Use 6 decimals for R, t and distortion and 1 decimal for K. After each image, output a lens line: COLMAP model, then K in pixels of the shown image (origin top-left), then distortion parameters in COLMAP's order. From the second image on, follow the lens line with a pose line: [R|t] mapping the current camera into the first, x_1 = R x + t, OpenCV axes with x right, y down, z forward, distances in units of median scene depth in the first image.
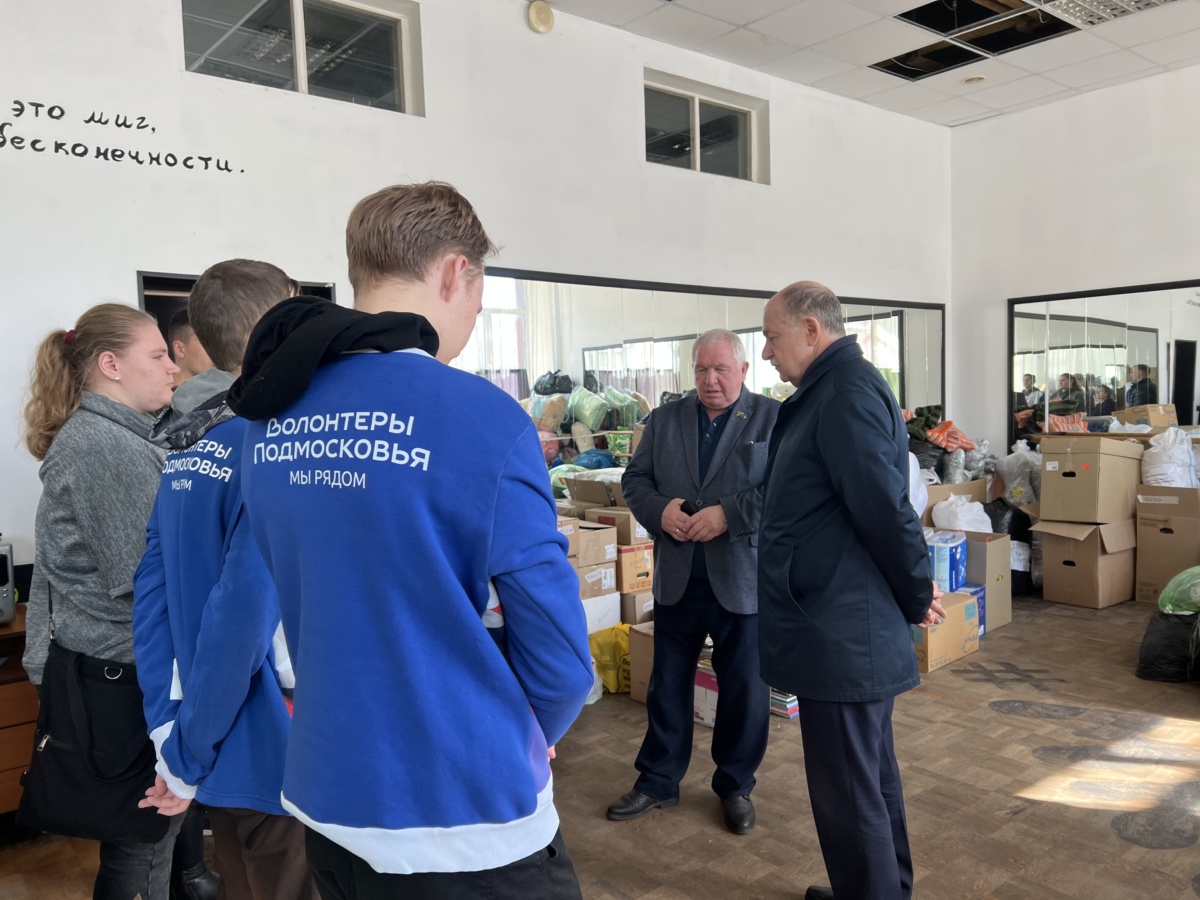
lens RADIAL K [[887.0, 0, 585.0], [0, 887.0, 445.6], [0, 0, 1]] dist [0.055508, -0.058872]
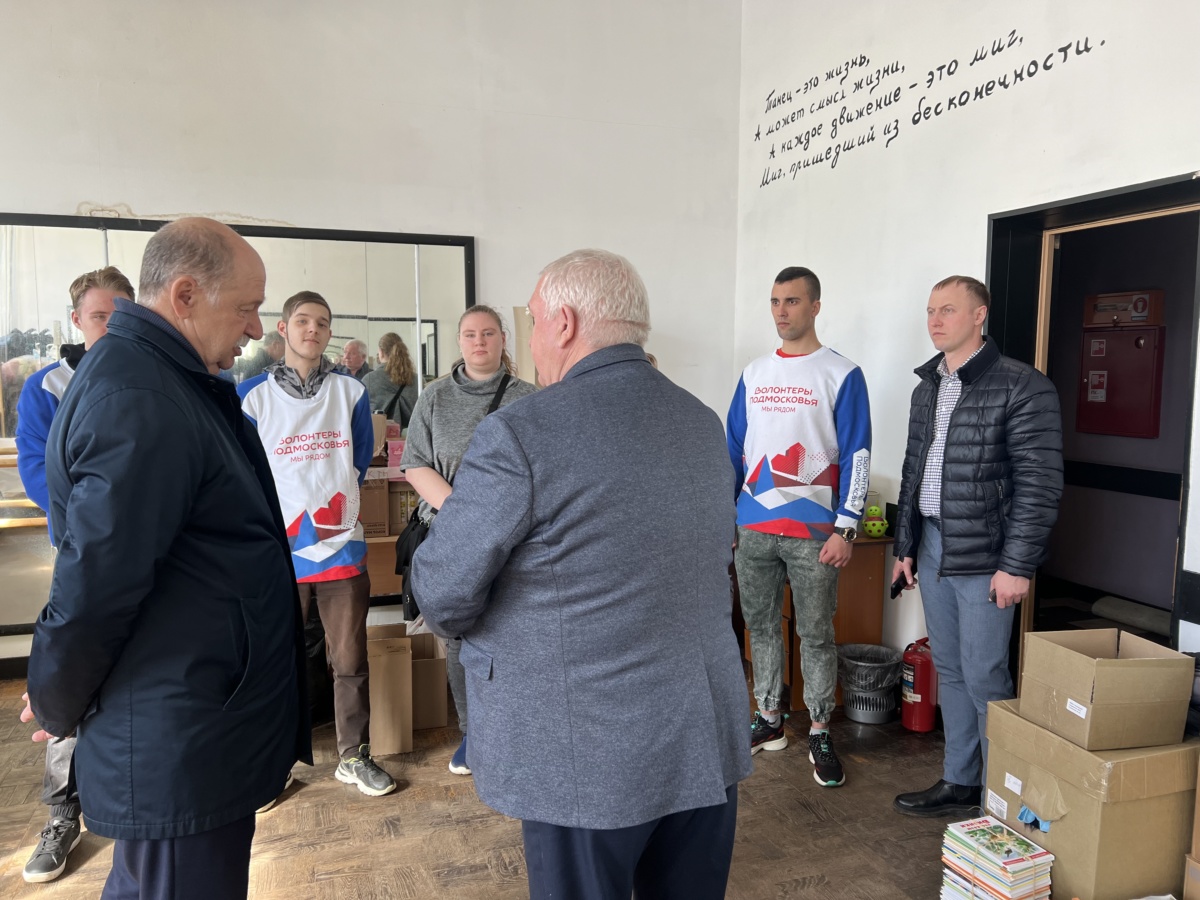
lens RADIAL K [[891.9, 0, 604.1], [0, 891.9, 456.9], [0, 0, 1]] dist [0.053300, -0.064021]
pose [[-0.318804, 0.117253, -0.940540, 0.486428], [-0.057792, 0.988068, 0.142768, -0.062881], [0.946057, 0.099871, -0.308224, 0.927613]]
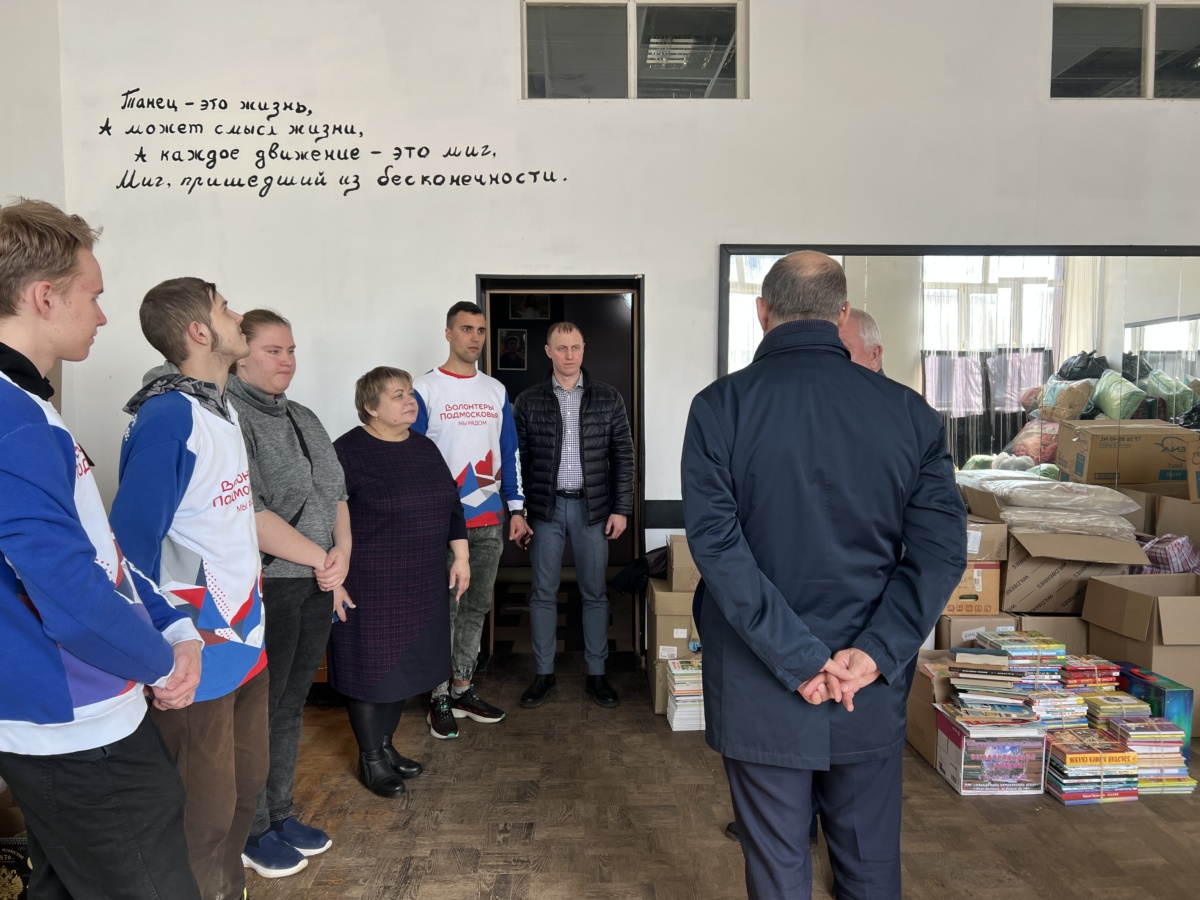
lens RADIAL K [[887.0, 0, 585.0], [0, 887.0, 445.6], [0, 0, 1]] dist [0.055508, -0.058872]
pose [[0.799565, 0.063117, -0.597254, 0.347470], [-0.049362, 0.998004, 0.039385, -0.018416], [0.598548, -0.002010, 0.801085, 0.121570]]
